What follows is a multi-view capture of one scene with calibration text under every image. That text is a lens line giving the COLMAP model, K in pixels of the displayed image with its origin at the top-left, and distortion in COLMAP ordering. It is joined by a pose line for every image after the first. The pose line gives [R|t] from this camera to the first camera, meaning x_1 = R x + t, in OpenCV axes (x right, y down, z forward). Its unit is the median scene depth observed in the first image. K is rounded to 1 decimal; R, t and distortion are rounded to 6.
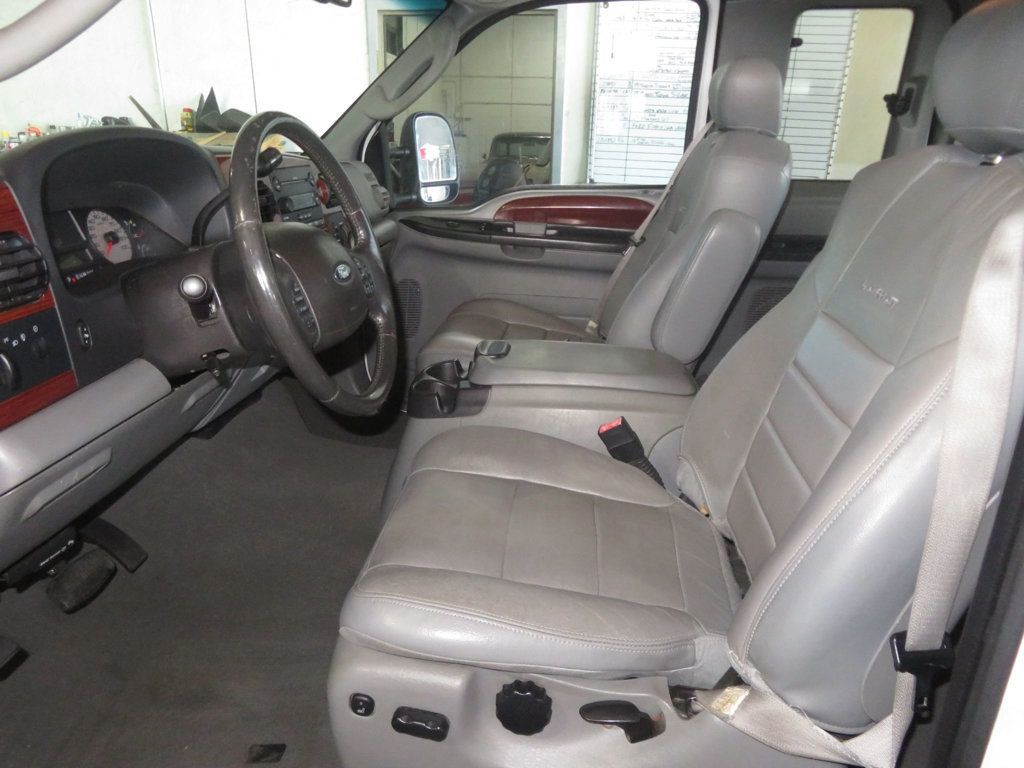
lens RADIAL K [[739.4, 0, 519.5], [0, 739.4, 382.5], [0, 0, 1]] dist [-0.008441, 0.004409]
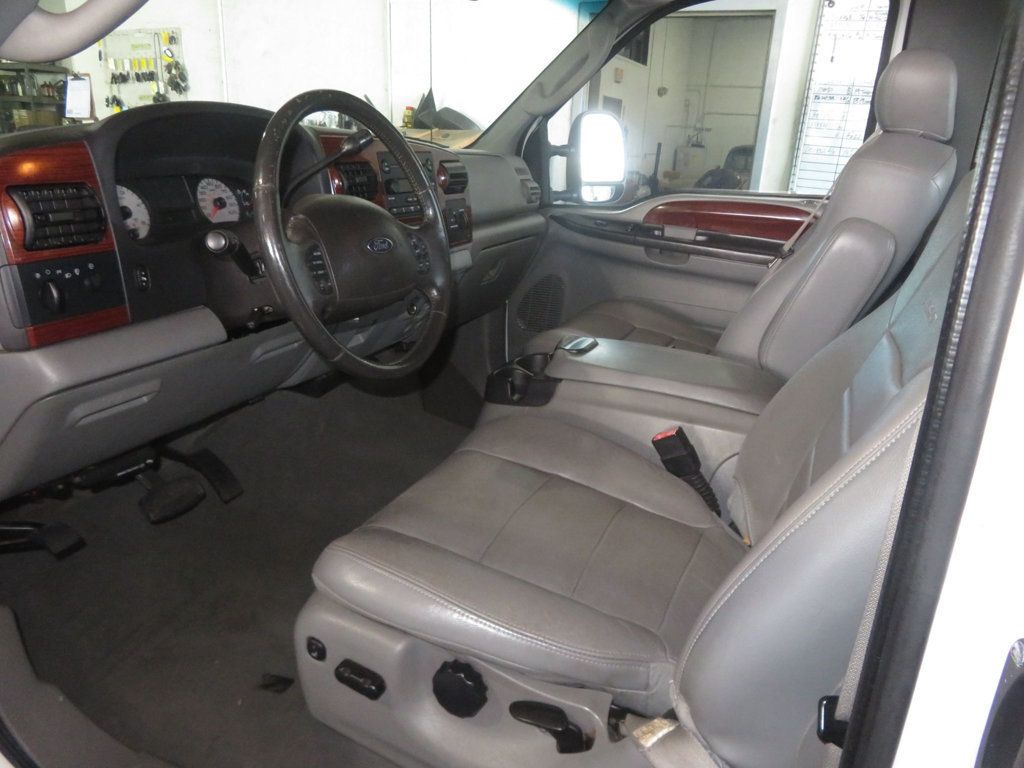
lens RADIAL K [[740.4, 0, 521.8], [0, 740.4, 387.9], [0, 0, 1]] dist [-0.011024, 0.000180]
pose [[0.951972, 0.126356, -0.278898, 0.202576], [-0.127635, 0.991727, 0.013646, 0.009301], [0.278315, 0.022606, 0.960224, 0.038305]]
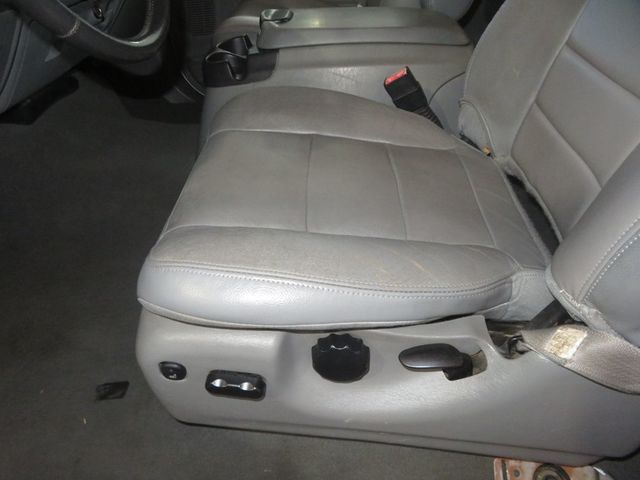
lens RADIAL K [[468.2, 0, 320.0], [0, 468.2, 240.0], [0, 0, 1]] dist [0.002429, 0.003776]
pose [[0.996690, -0.079565, 0.016701, -0.012858], [0.070563, 0.948646, 0.308368, 0.065428], [-0.040379, -0.306169, 0.951120, 0.301186]]
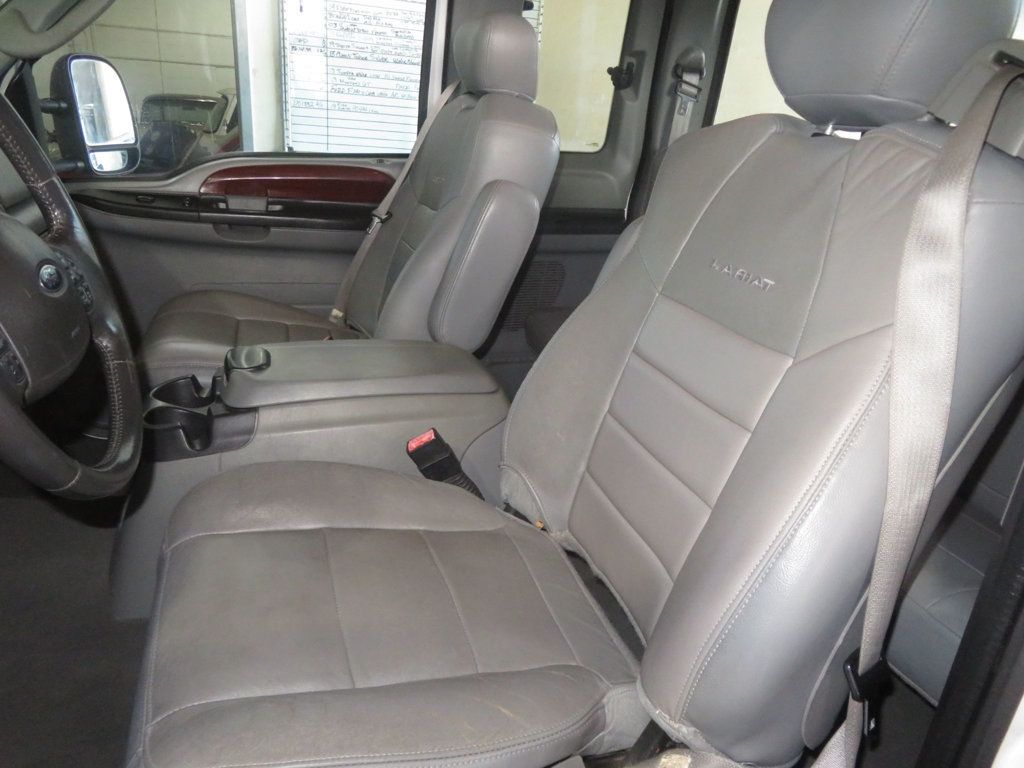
lens RADIAL K [[739.4, 0, 519.5], [0, 739.4, 382.5], [0, 0, 1]] dist [-0.008441, 0.004409]
pose [[0.914110, -0.102357, 0.392333, -0.095574], [0.088293, 0.994642, 0.053778, -0.042752], [-0.395736, -0.014519, 0.918250, 0.187085]]
